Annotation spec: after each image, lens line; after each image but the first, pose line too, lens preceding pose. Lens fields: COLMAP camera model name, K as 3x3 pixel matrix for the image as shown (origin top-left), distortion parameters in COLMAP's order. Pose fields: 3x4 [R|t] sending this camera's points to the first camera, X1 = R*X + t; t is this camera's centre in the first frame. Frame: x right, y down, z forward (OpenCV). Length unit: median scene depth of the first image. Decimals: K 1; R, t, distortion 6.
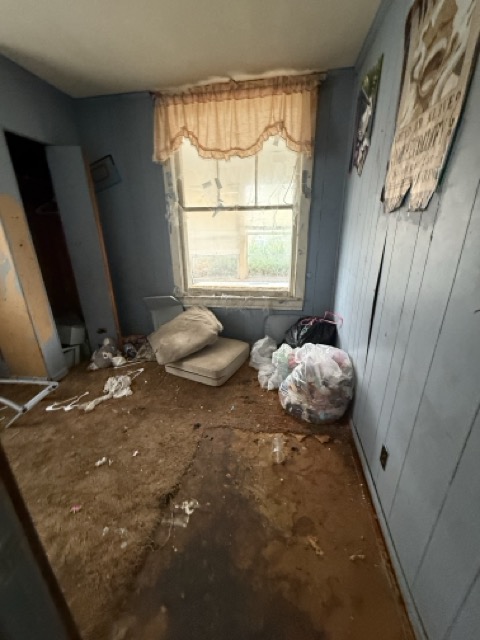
lens RADIAL K [[254.3, 0, 240.0], [0, 254.3, 320.0], [0, 0, 1]] dist [-0.003021, -0.000423]
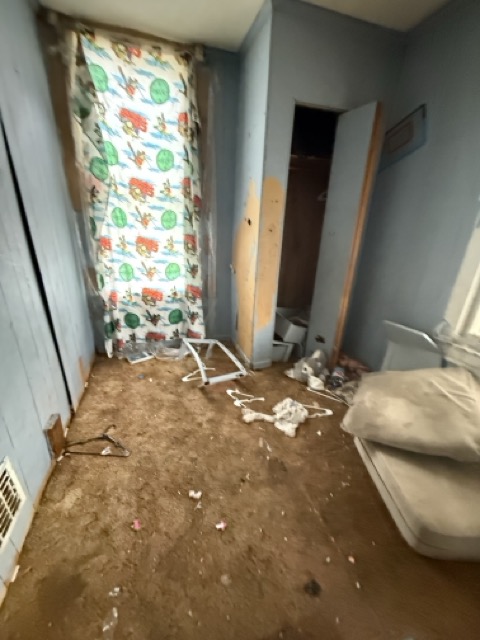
lens RADIAL K [[254.3, 0, 240.0], [0, 254.3, 320.0], [0, 0, 1]] dist [-0.003021, -0.000423]
pose [[0.461409, 0.345295, -0.817235, -0.001800], [-0.332731, 0.921267, 0.201390, -0.118234], [0.822431, 0.178996, 0.539971, 0.382842]]
